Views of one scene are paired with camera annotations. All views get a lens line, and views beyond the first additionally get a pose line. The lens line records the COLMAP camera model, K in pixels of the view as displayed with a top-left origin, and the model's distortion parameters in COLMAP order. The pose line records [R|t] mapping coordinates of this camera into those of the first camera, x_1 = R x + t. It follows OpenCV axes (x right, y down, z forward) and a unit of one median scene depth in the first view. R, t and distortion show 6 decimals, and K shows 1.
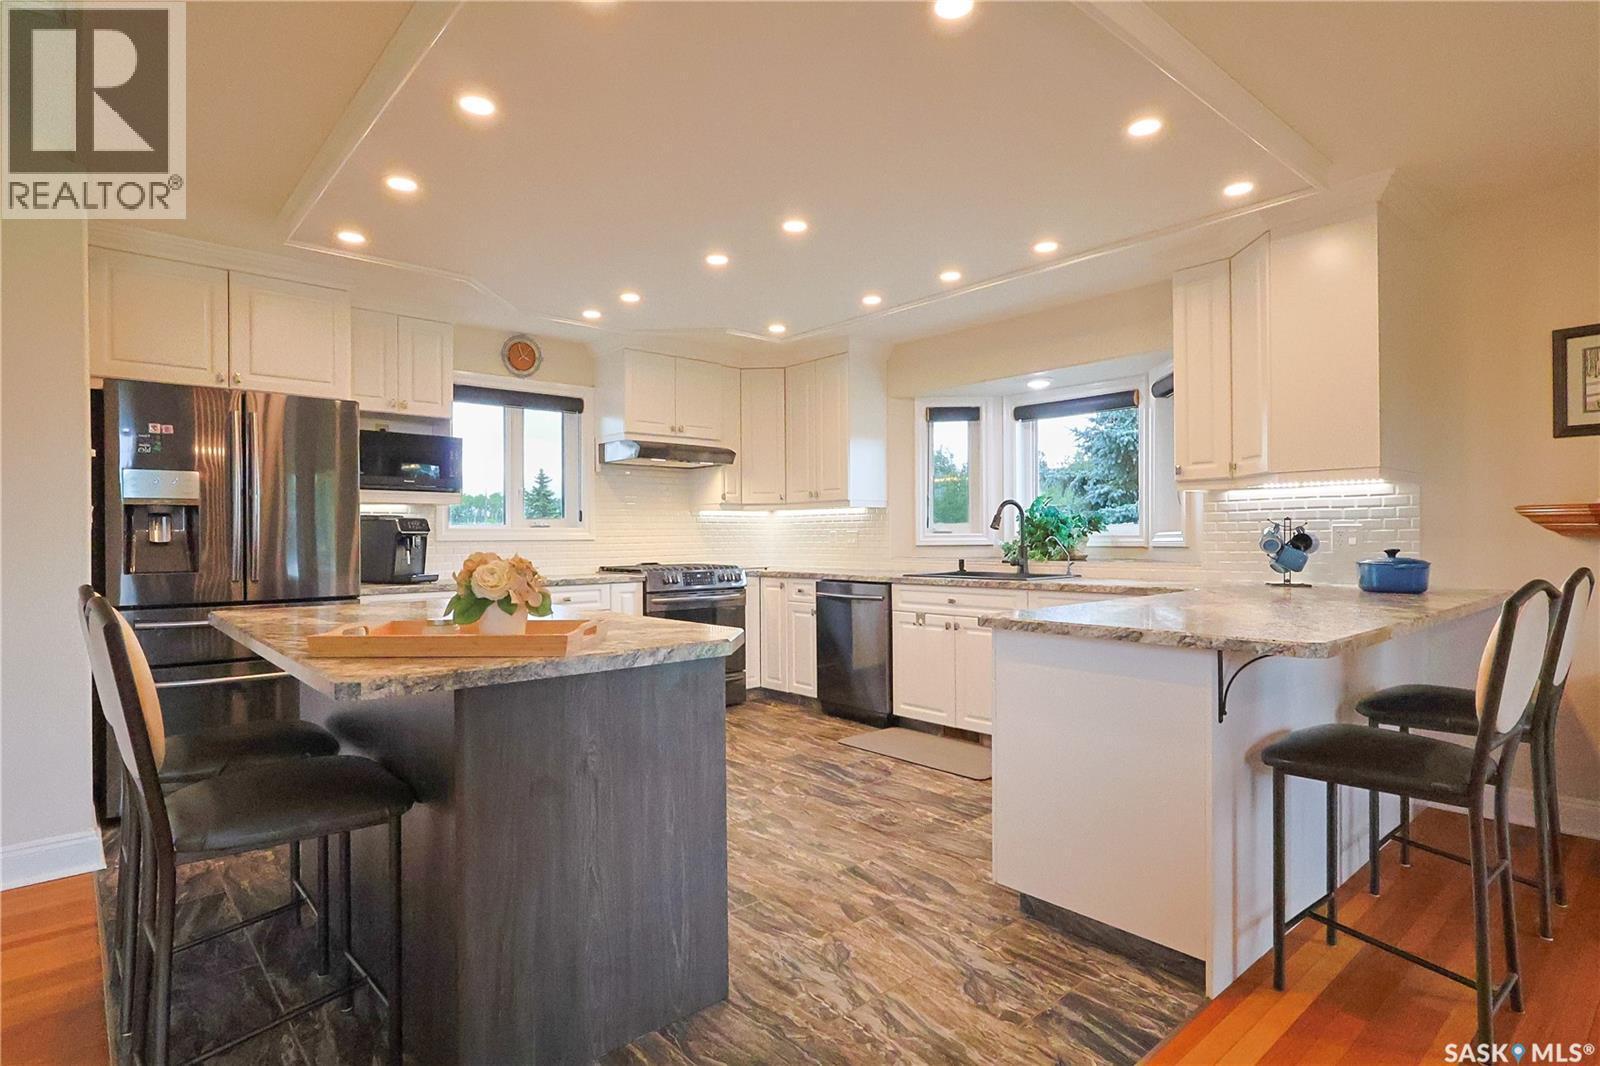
lens RADIAL K [[824.3, 0, 804.4], [0, 824.3, 538.8], [0, 0, 1]] dist [-0.004629, 0.002073]
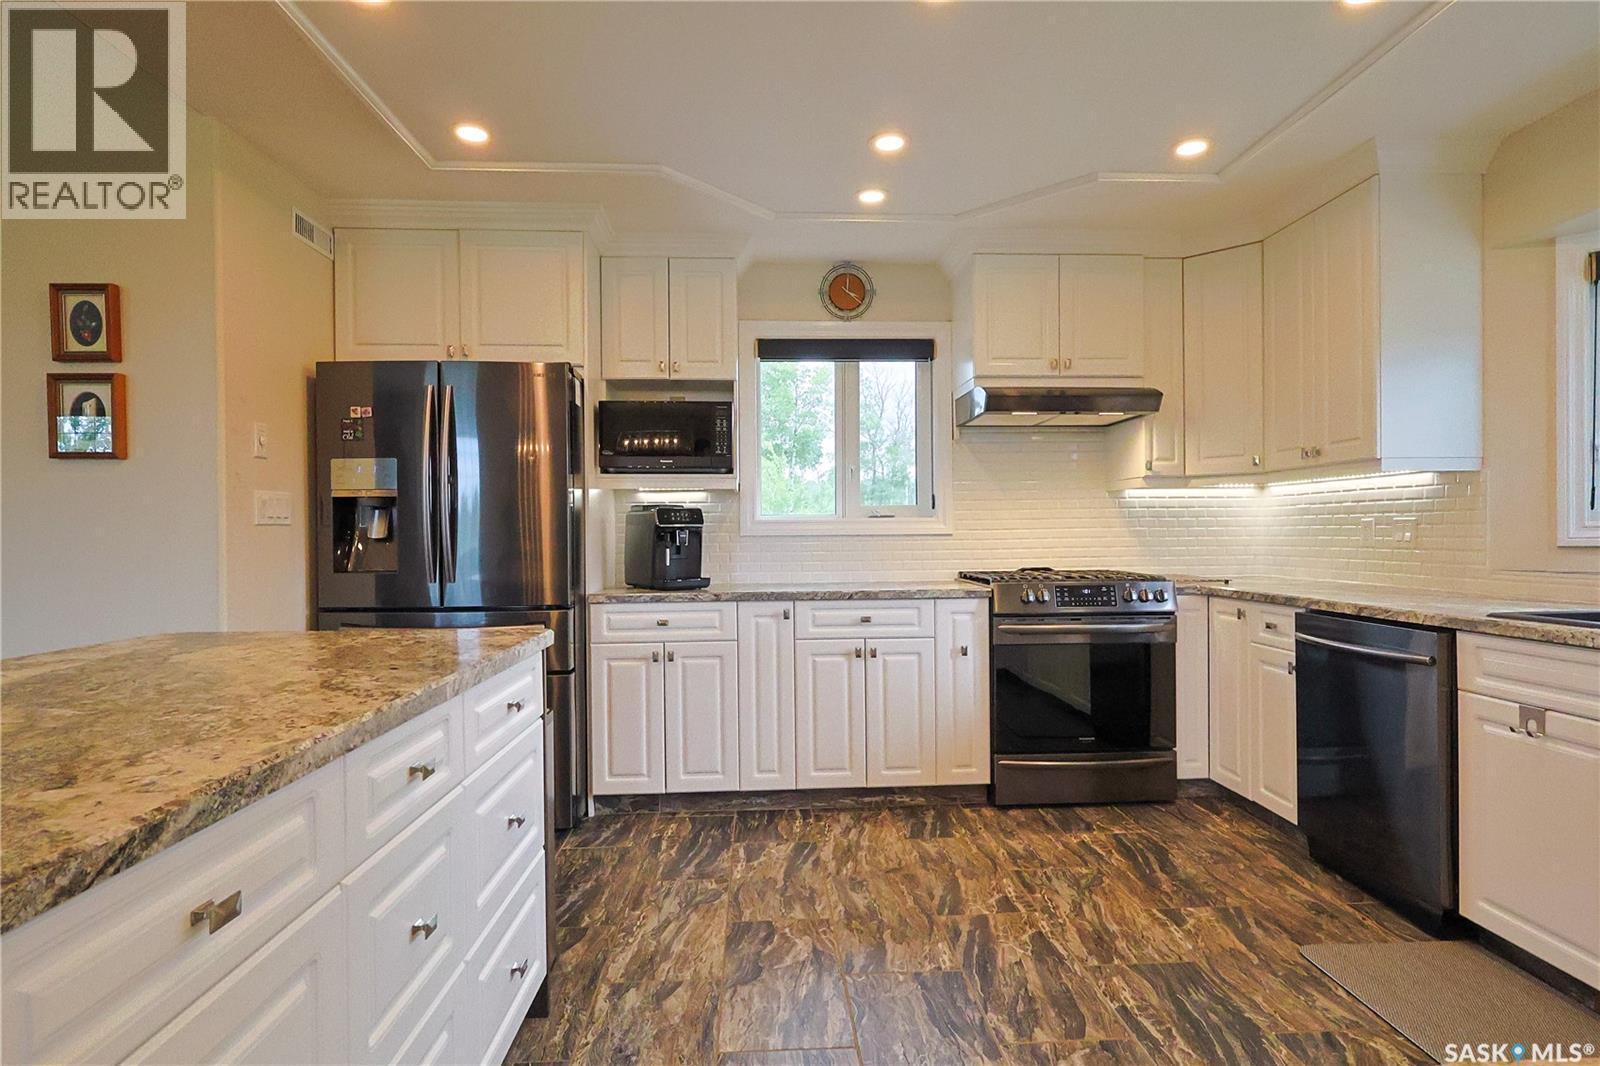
lens RADIAL K [[824.3, 0, 803.7], [0, 824.3, 538.1], [0, 0, 1]] dist [-0.004629, 0.002073]
pose [[0.779764, 0.004147, -0.626060, 0.101728], [0.002317, 0.999952, 0.009510, -0.002447], [0.626069, -0.008866, 0.779717, 0.386306]]
